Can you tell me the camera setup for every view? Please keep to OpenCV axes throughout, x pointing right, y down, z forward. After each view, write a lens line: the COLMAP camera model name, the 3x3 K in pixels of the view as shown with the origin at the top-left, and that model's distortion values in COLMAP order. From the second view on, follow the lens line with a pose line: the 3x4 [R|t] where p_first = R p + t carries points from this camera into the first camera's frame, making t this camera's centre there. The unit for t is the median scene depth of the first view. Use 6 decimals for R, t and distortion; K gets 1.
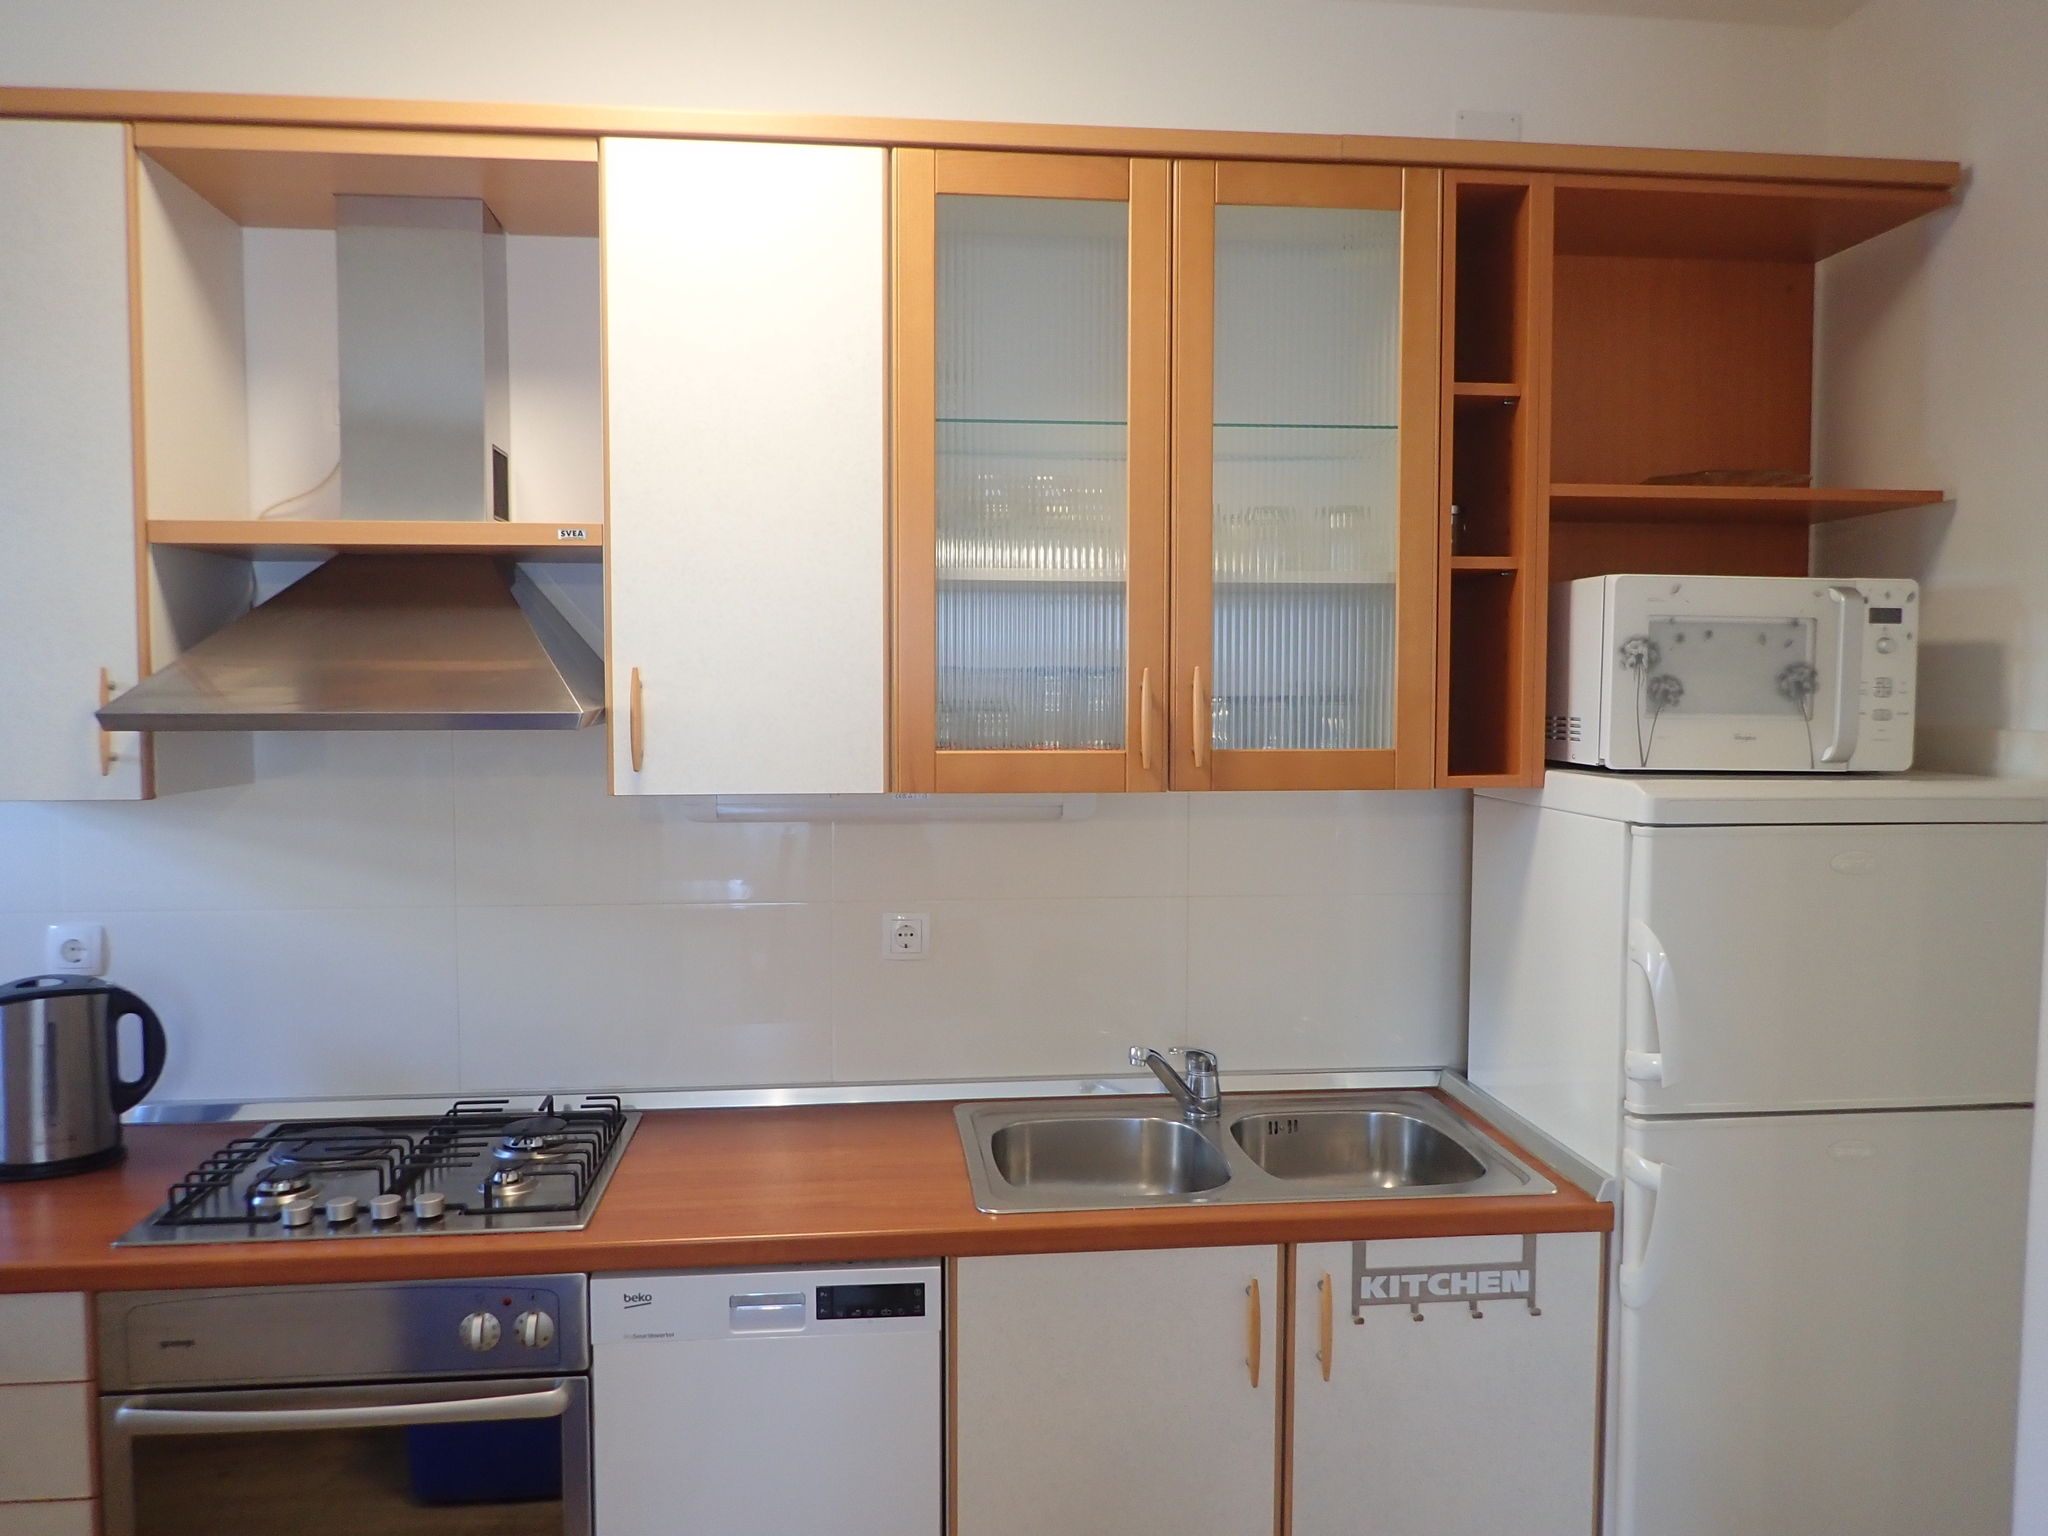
lens RADIAL K [[1498.5, 0, 1023.9], [0, 1498.5, 766.3], [0, 0, 1]] dist [-0.004831, -0.003727]
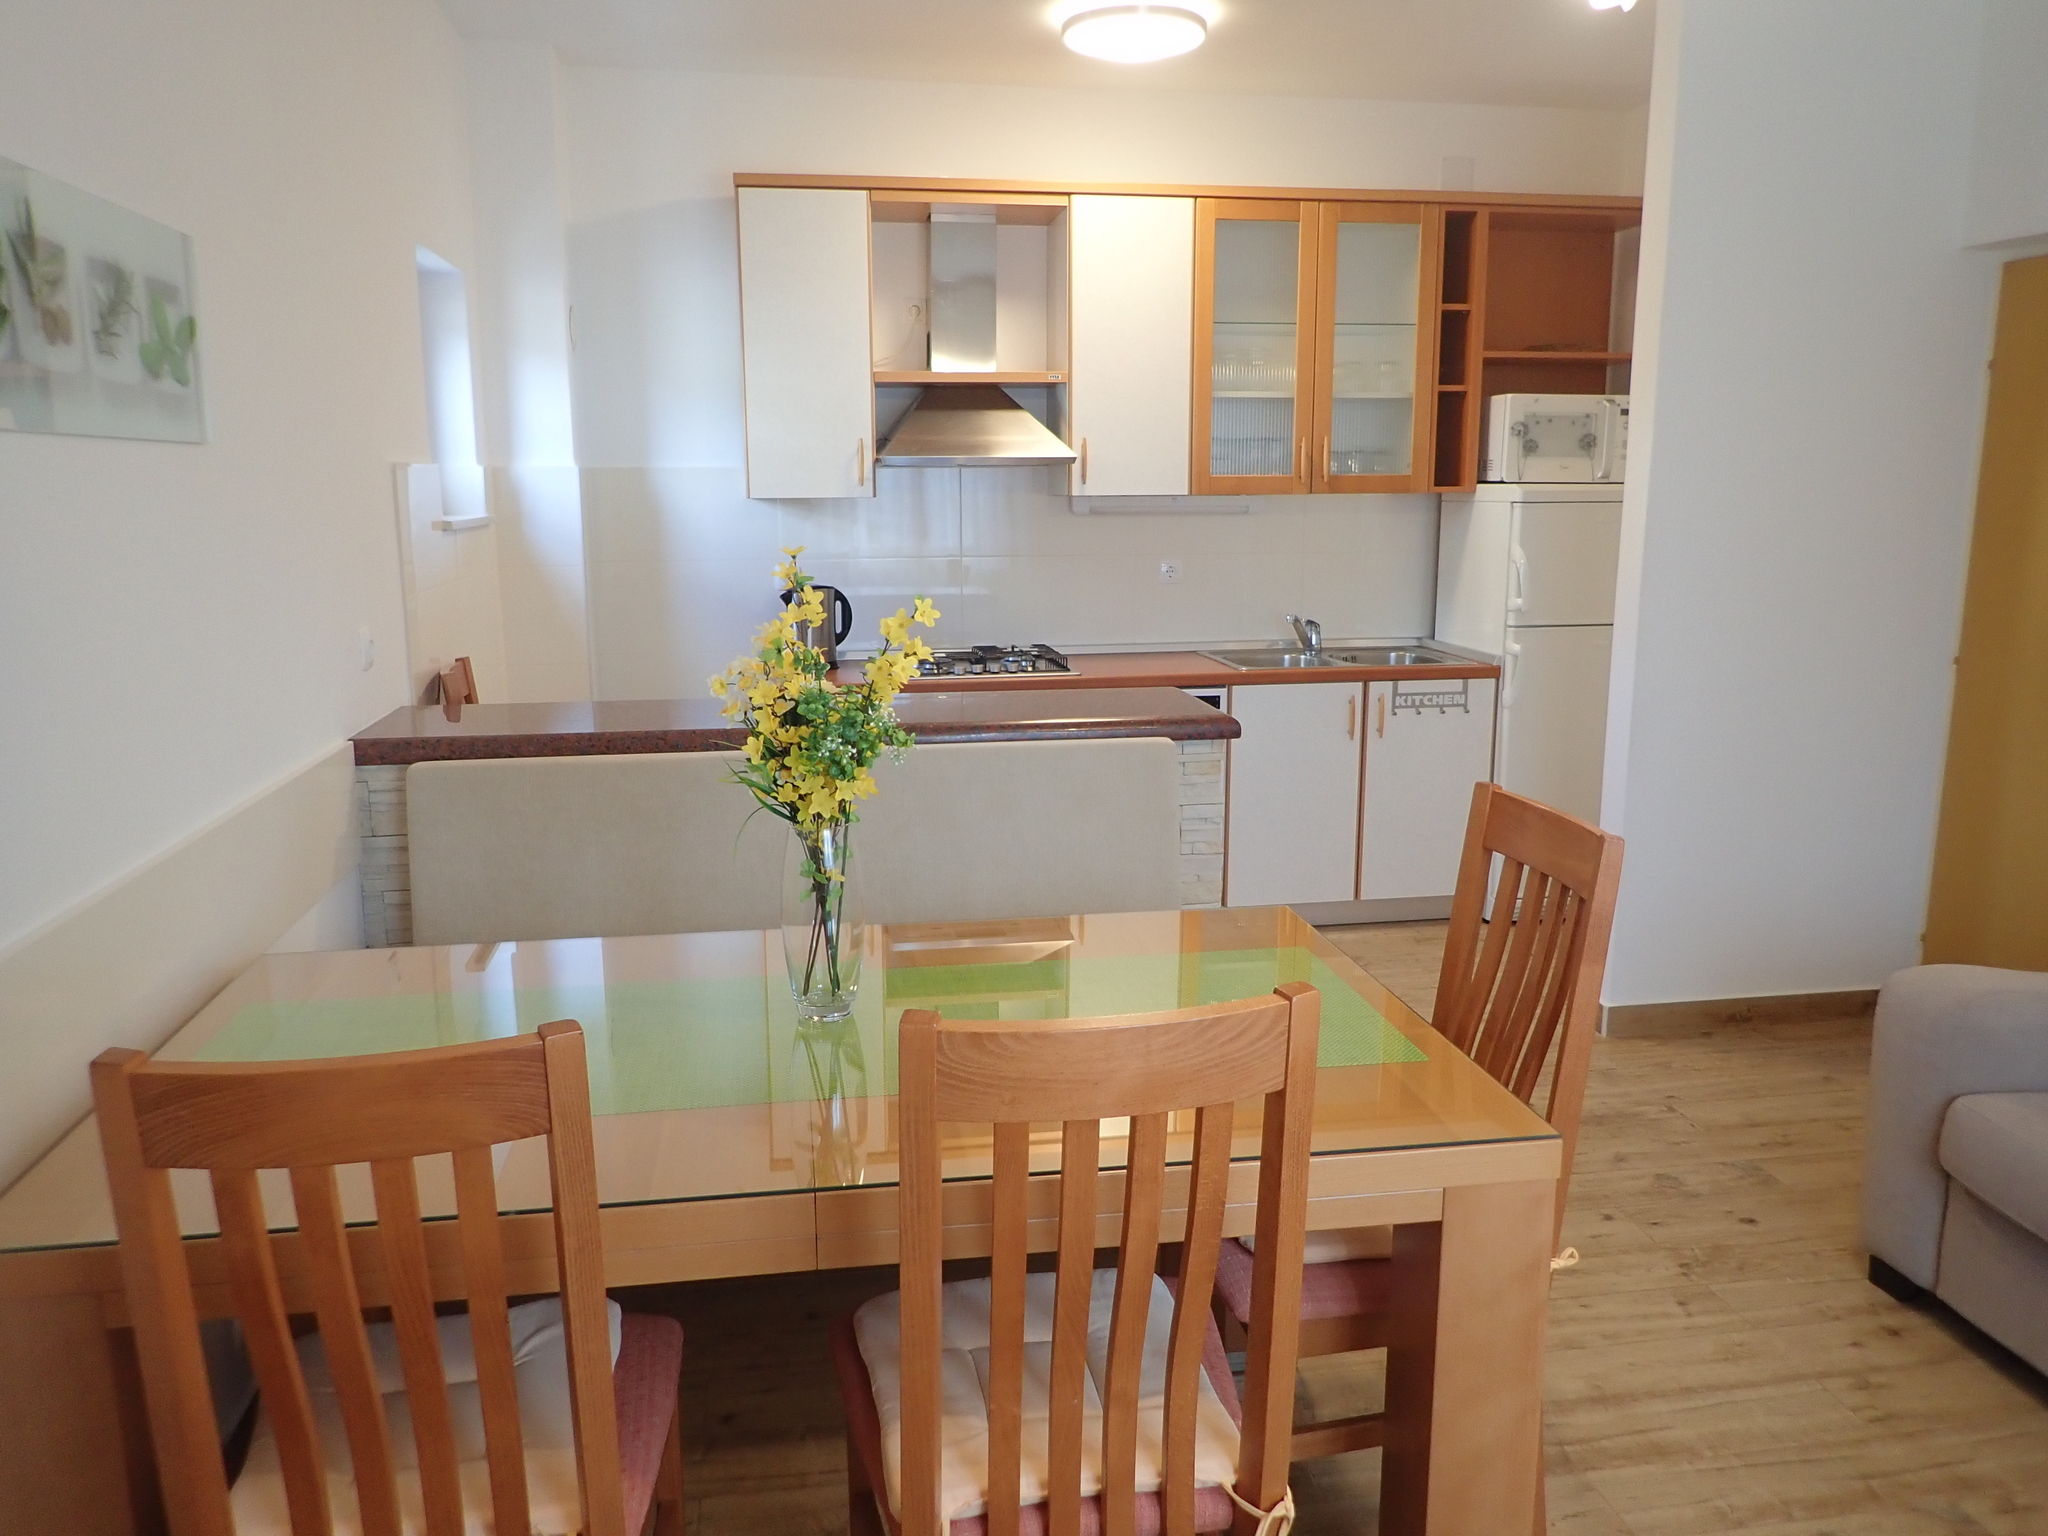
lens RADIAL K [[1498.5, 0, 1024.6], [0, 1498.5, 771.4], [0, 0, 1]] dist [-0.004831, -0.003727]
pose [[0.998360, -0.016506, 0.054823, -0.465502], [0.009238, 0.991435, 0.130273, 0.134302], [-0.056504, -0.129553, 0.989961, -1.256129]]
